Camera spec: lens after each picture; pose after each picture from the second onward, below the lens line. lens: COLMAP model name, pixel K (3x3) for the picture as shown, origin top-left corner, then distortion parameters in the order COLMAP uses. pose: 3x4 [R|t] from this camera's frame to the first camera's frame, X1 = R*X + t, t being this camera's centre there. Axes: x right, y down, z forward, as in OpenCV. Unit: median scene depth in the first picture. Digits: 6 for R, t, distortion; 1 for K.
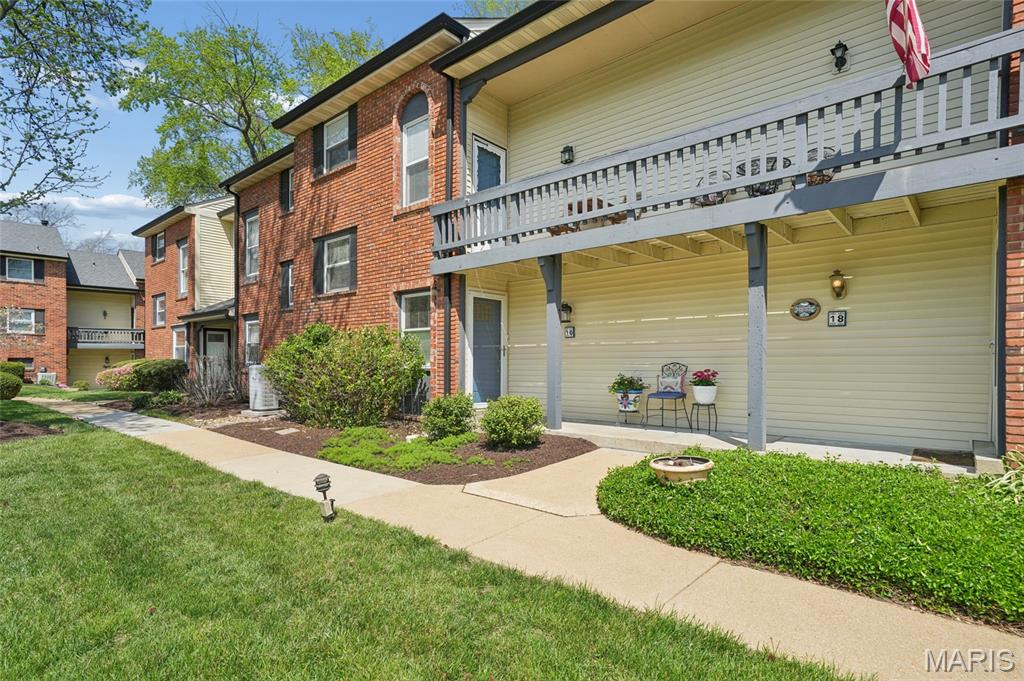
lens RADIAL K [[530.2, 0, 505.3], [0, 530.2, 346.6], [0, 0, 1]] dist [0.027101, 0.000564]
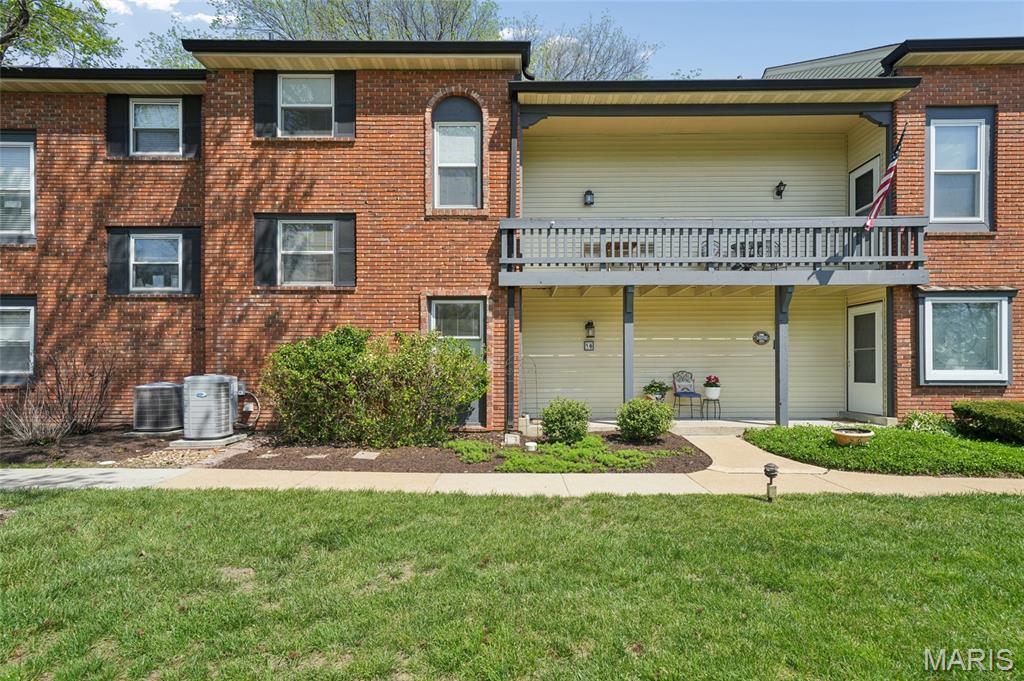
lens RADIAL K [[530.2, 0, 502.6], [0, 530.2, 349.1], [0, 0, 1]] dist [0.027101, 0.000564]
pose [[0.746080, 0.024983, 0.665387, -0.726039], [-0.018512, 0.999688, -0.016779, 0.003188], [-0.665599, 0.000201, 0.746310, 0.211755]]
